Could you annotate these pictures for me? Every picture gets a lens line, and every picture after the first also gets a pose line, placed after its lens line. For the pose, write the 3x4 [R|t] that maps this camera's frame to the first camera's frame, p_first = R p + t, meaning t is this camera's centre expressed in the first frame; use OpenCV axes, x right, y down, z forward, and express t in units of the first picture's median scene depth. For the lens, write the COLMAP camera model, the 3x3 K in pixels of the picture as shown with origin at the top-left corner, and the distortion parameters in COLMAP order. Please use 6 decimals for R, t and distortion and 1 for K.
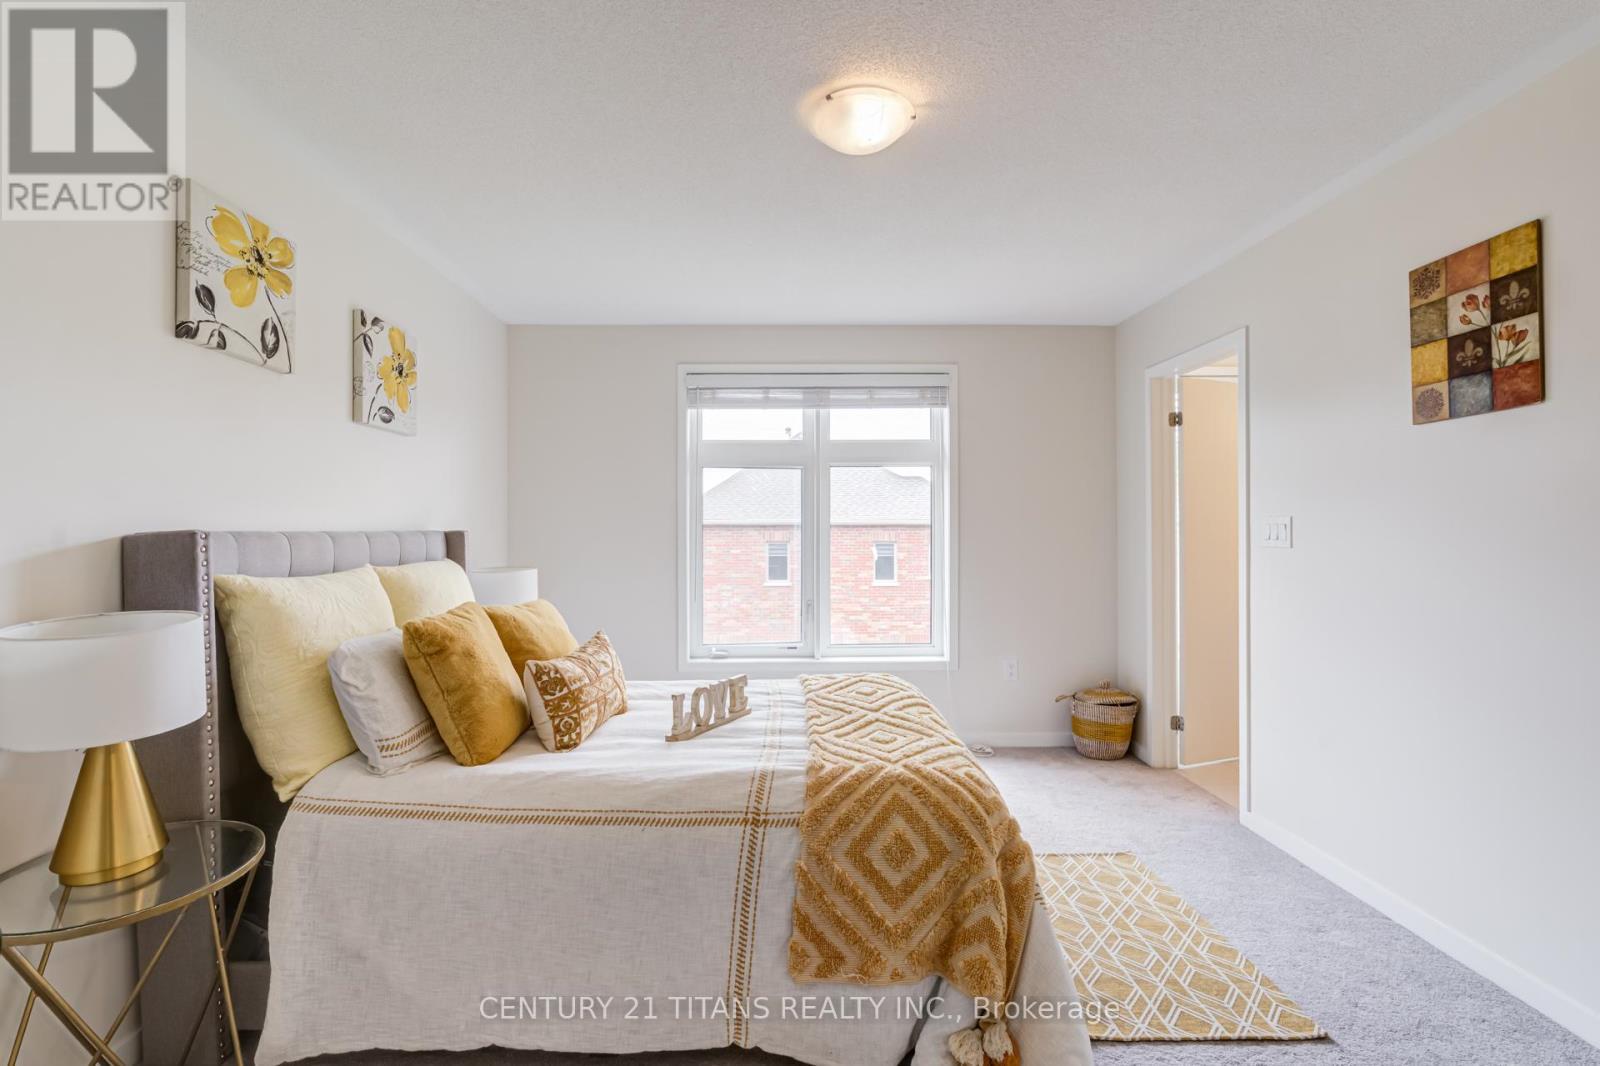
lens RADIAL K [[724.7, 0, 789.1], [0, 724.7, 539.3], [0, 0, 1]] dist [-0.012716, 0.001164]
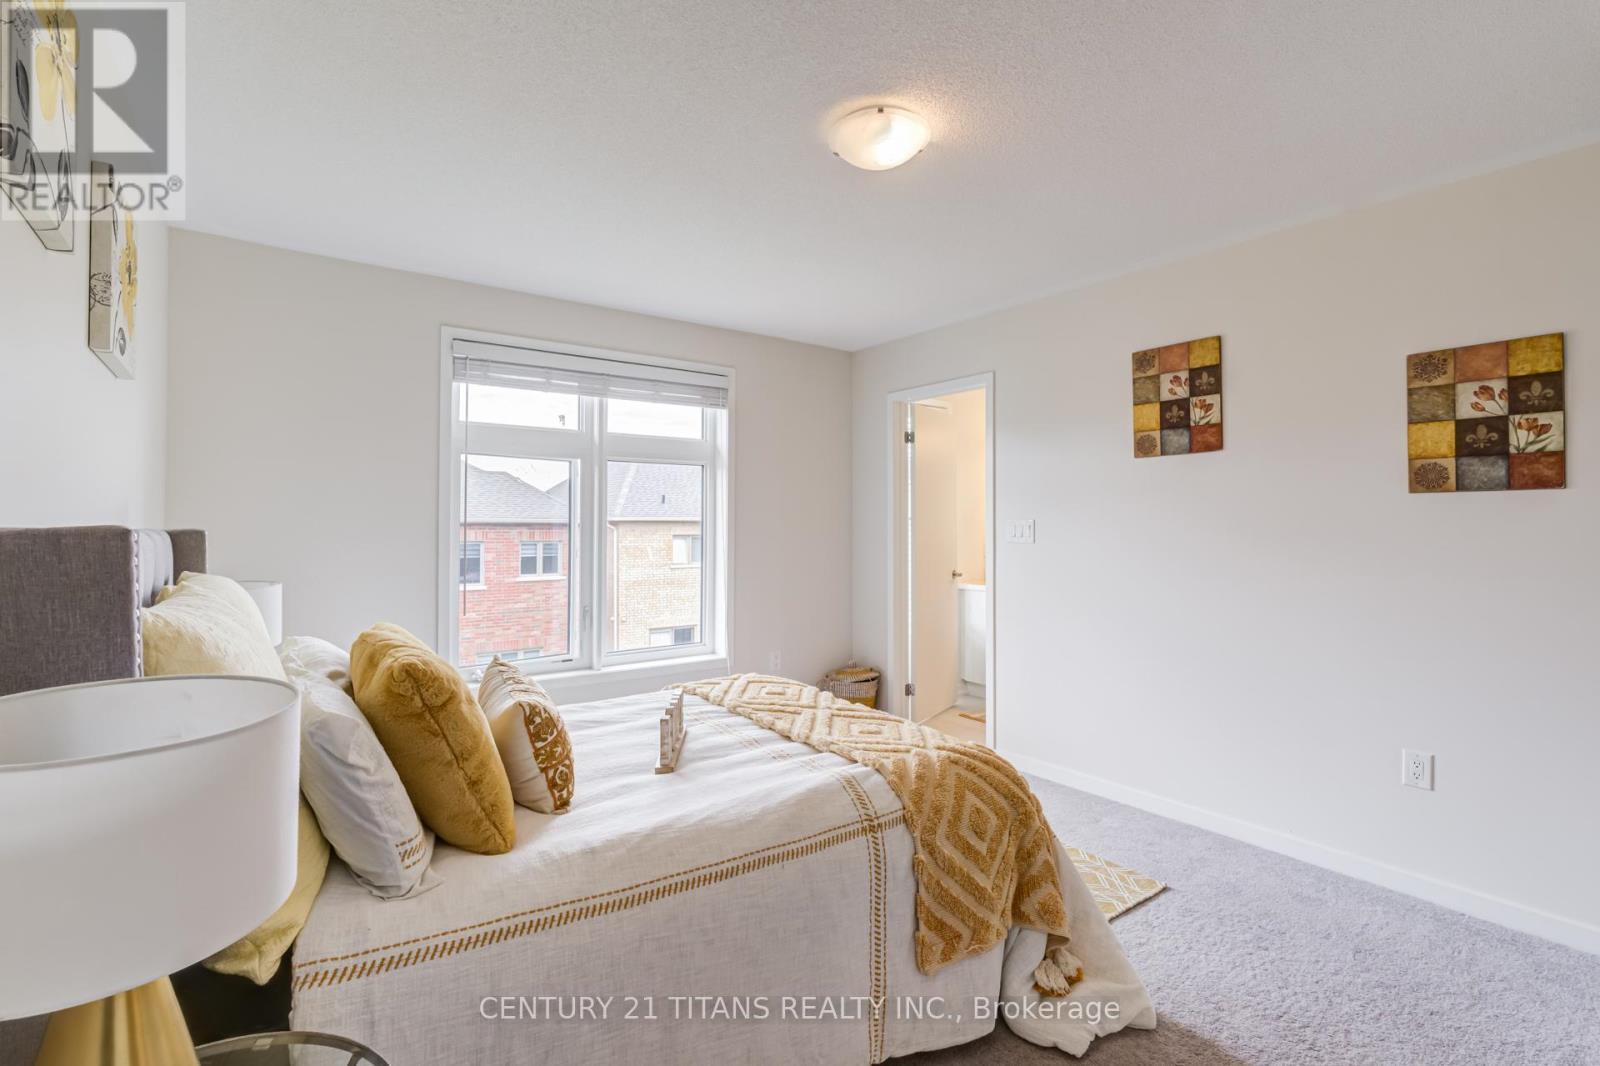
lens RADIAL K [[724.3, 0, 808.5], [0, 724.3, 527.3], [0, 0, 1]] dist [-0.015239, 0.000203]
pose [[0.813655, 0.003964, 0.581334, -0.570926], [0.004761, 0.999898, -0.013481, -0.002051], [-0.581328, 0.013737, 0.813553, 0.209850]]
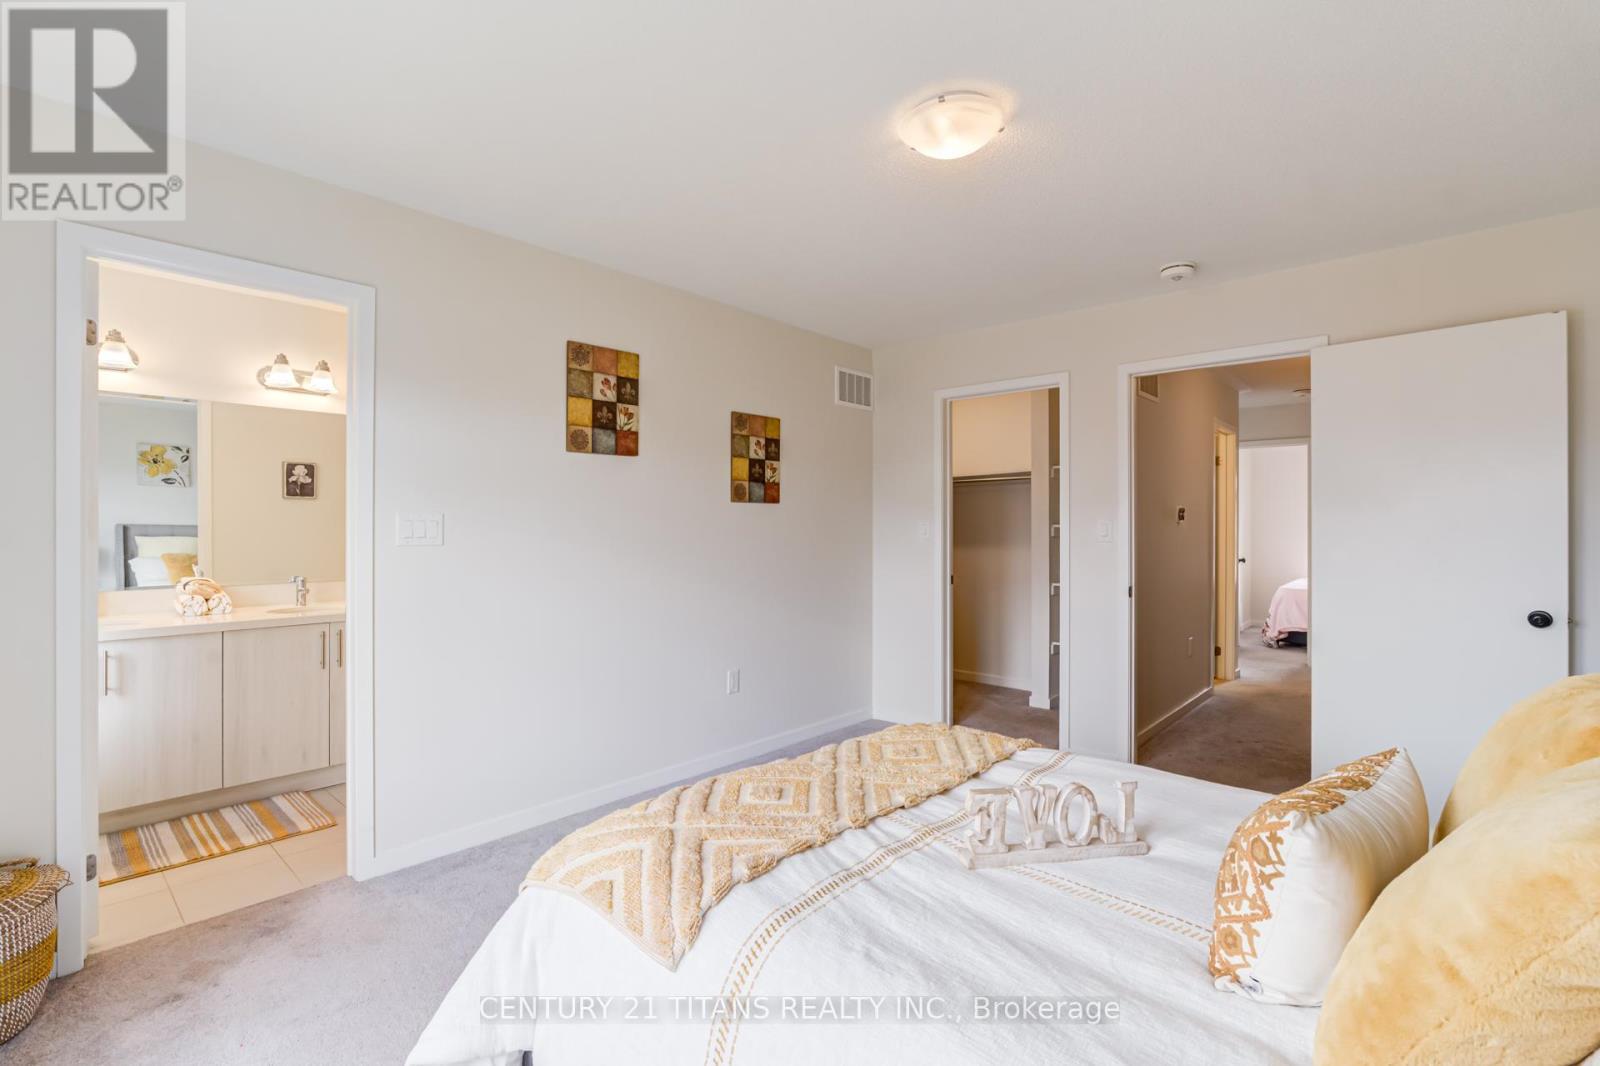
lens RADIAL K [[730.1, 0, 768.5], [0, 730.1, 520.1], [0, 0, 1]] dist [0.000331, 0.000348]
pose [[-0.700683, 0.005398, 0.713452, -0.447036], [0.008603, 0.999963, 0.000883, -0.026297], [-0.713421, 0.006757, -0.700703, 1.865694]]
